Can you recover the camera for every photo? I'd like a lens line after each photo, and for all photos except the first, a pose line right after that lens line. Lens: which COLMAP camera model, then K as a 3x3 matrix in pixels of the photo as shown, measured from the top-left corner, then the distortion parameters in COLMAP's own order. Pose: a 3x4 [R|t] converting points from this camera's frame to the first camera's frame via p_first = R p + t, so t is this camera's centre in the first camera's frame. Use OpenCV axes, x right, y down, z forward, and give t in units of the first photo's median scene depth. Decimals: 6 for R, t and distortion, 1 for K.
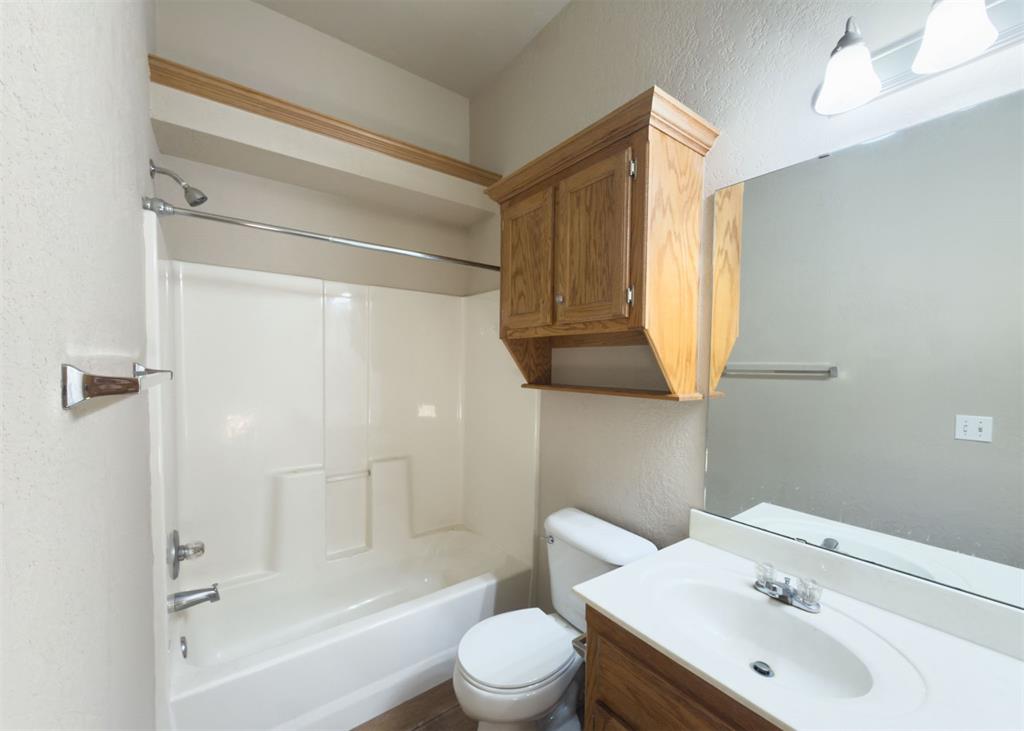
lens RADIAL K [[412.1, 0, 513.7], [0, 412.1, 382.2], [0, 0, 1]] dist [-0.000436, 0.000184]
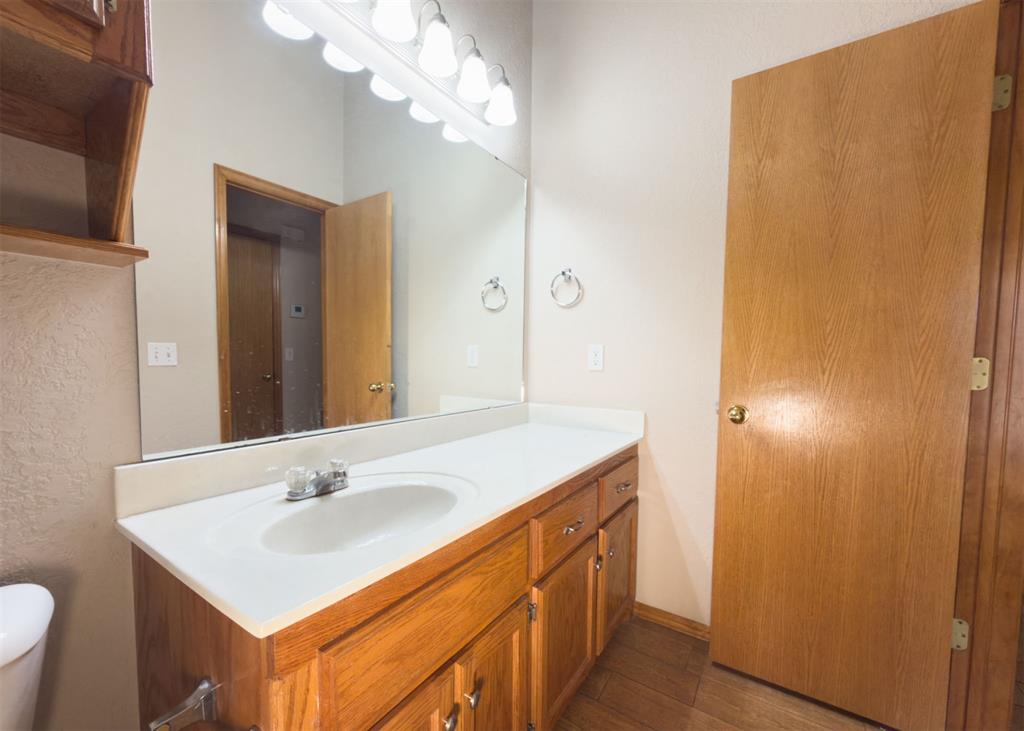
lens RADIAL K [[412.1, 0, 513.7], [0, 412.1, 382.2], [0, 0, 1]] dist [-0.000436, 0.000184]
pose [[-0.337577, -0.066312, 0.938959, -0.292103], [0.024625, 0.996552, 0.079232, 0.183033], [-0.940976, 0.049869, -0.334780, 0.756368]]
